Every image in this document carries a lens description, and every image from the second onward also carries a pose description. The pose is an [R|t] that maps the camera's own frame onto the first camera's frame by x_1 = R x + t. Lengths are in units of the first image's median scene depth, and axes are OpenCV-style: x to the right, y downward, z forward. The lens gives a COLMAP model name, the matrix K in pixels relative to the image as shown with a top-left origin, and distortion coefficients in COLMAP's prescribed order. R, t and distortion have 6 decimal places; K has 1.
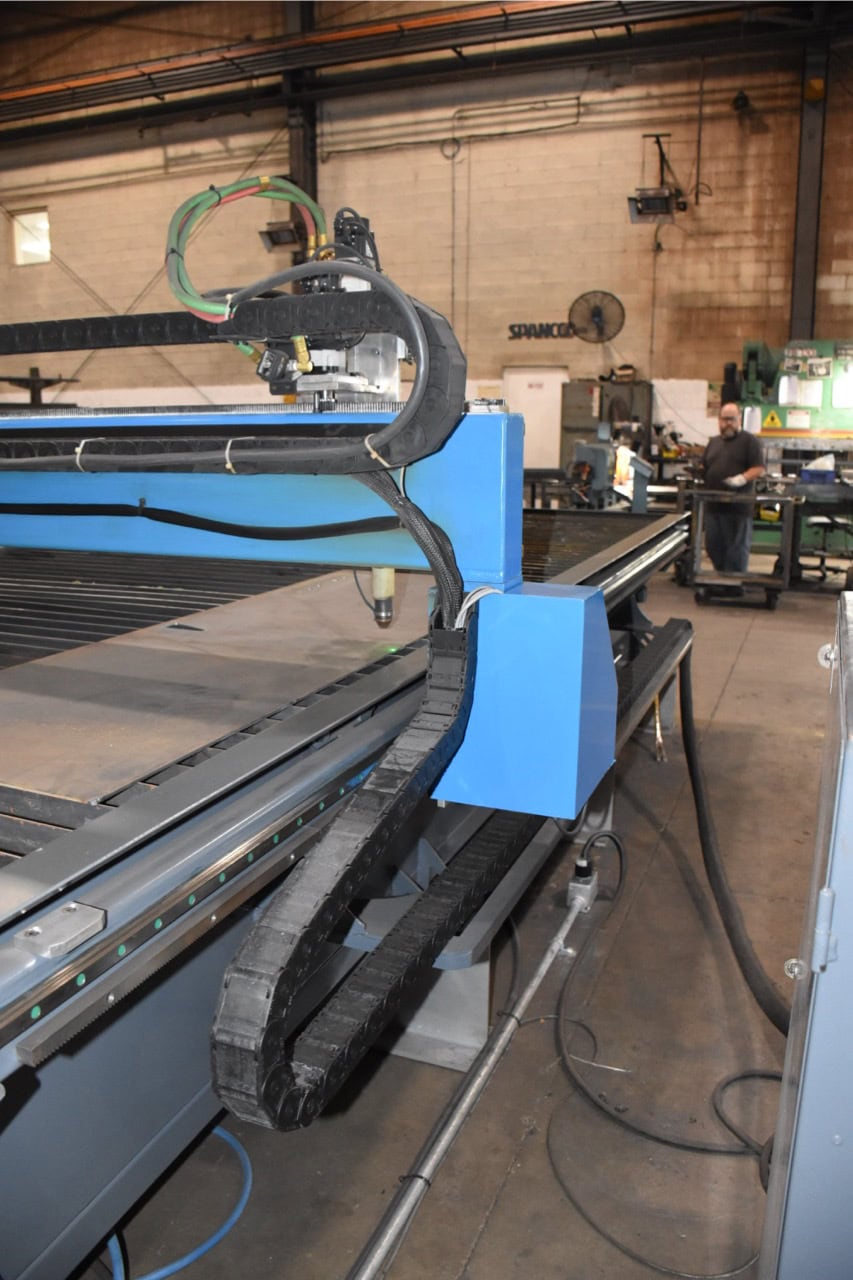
lens RADIAL K [[983.7, 0, 426.5], [0, 983.7, 640.0], [0, 0, 1]] dist [-0.137711, 0.094464]
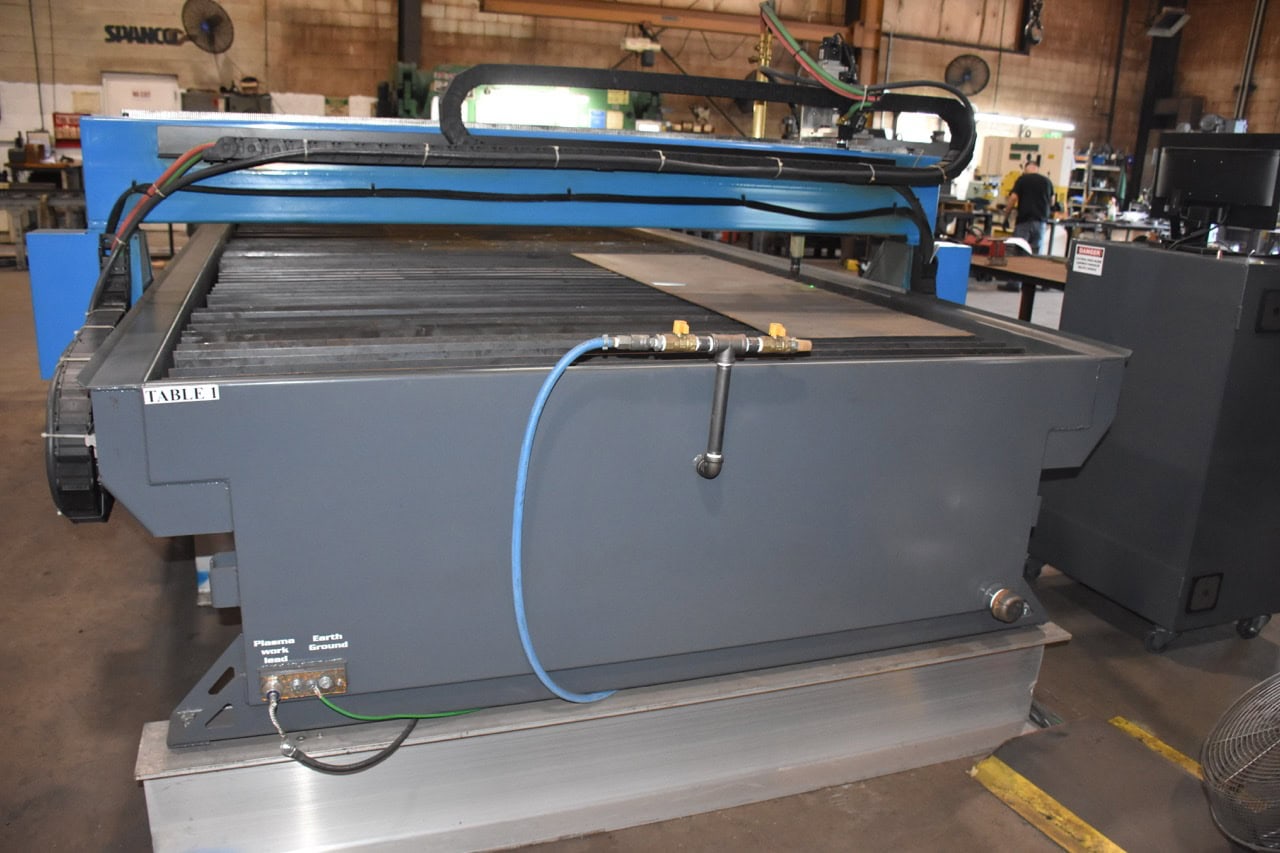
lens RADIAL K [[983.7, 0, 640.0], [0, 983.7, 426.5], [0, 0, 1]] dist [-0.137711, 0.094464]
pose [[0.761153, -0.145056, 0.632143, -0.158818], [0.098443, 0.989215, 0.108458, 0.007861], [-0.641058, -0.020323, 0.767223, -0.026046]]
